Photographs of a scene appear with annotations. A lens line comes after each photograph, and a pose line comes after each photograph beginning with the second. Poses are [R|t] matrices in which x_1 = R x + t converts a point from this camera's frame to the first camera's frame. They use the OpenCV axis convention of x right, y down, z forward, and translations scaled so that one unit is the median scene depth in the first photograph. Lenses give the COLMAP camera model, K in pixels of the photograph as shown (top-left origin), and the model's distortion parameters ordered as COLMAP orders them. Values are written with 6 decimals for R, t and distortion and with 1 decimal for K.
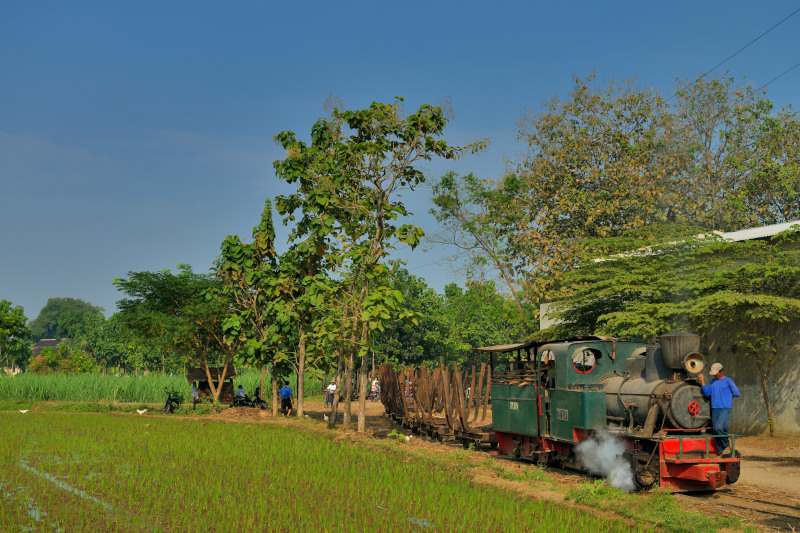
lens RADIAL K [[1194.7, 0, 412.0], [0, 1194.7, 278.6], [0, 0, 1]] dist [-0.009249, -0.017862]
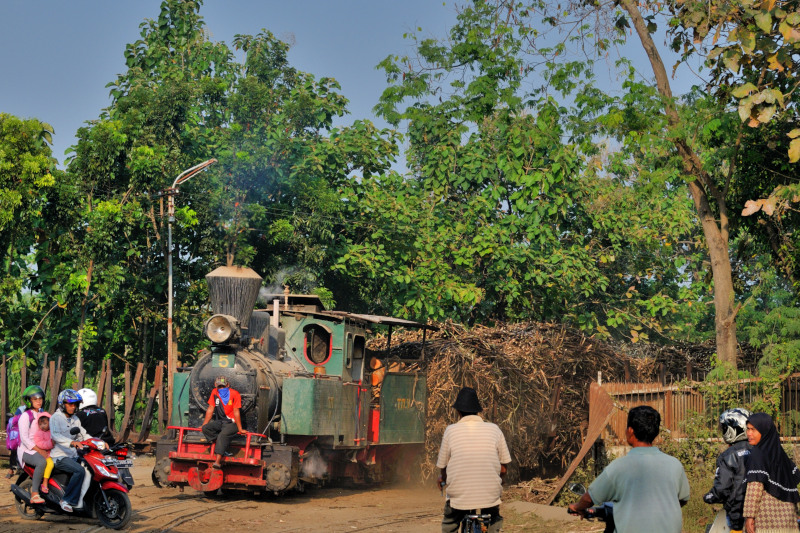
lens RADIAL K [[2673.4, 0, 400.0], [0, 2673.4, 266.5], [0, 0, 1]] dist [-0.372275, -1.079101]
pose [[0.999882, -0.004780, 0.014599, 0.039565], [0.004294, 0.999442, 0.033130, 0.062884], [-0.014749, -0.033064, 0.999344, 0.658086]]
